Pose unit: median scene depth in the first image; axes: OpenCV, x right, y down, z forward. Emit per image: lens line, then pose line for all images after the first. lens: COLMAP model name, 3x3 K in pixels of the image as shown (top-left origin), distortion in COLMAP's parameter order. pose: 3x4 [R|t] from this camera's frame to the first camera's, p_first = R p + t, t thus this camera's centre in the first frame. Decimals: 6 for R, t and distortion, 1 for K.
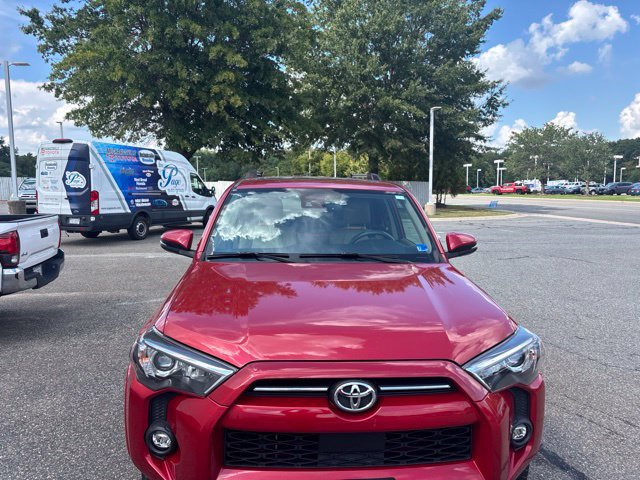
lens RADIAL K [[484.5, 0, 320.0], [0, 484.5, 240.0], [0, 0, 1]] dist [-0.000473, -0.007514]
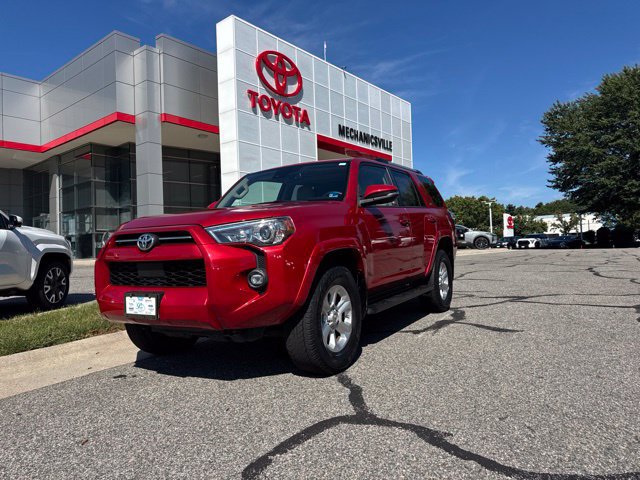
lens RADIAL K [[454.0, 0, 318.5], [0, 454.0, 241.3], [0, 0, 1]] dist [0.050073, -0.051356]
pose [[0.819045, -0.052080, -0.571360, 1.541365], [-0.009541, 0.994497, -0.104326, 0.476094], [0.573650, 0.090899, 0.814041, -0.029892]]
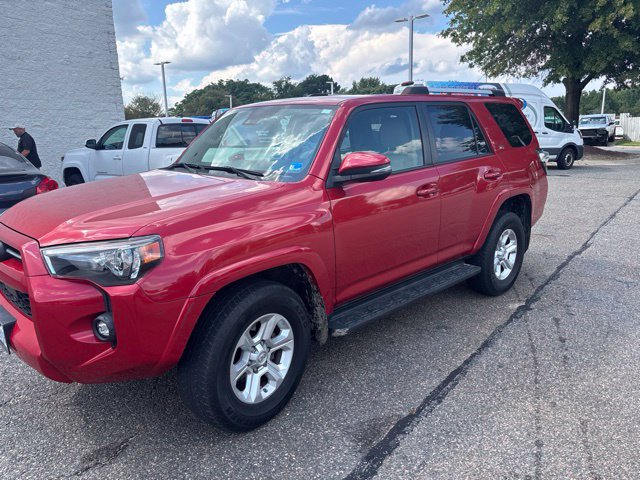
lens RADIAL K [[484.5, 0, 320.0], [0, 484.5, 240.0], [0, 0, 1]] dist [-0.000473, -0.007514]
pose [[0.638969, 0.144453, -0.755548, 1.659713], [-0.056122, 0.988346, 0.141499, 0.040749], [0.767183, -0.048011, 0.639629, 0.784392]]
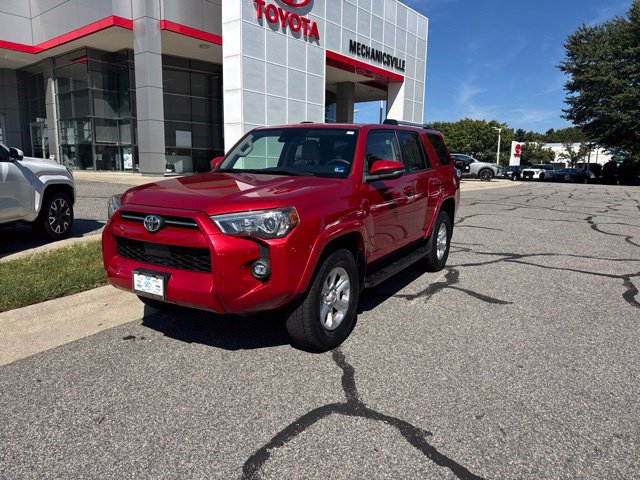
lens RADIAL K [[453.8, 0, 320.0], [0, 453.8, 240.0], [0, 0, 1]] dist [0.049048, -0.054206]
pose [[0.818709, 0.095676, -0.566181, 1.550469], [-0.061971, 0.994984, 0.078526, 0.200901], [0.570854, -0.029204, 0.820532, -0.072334]]
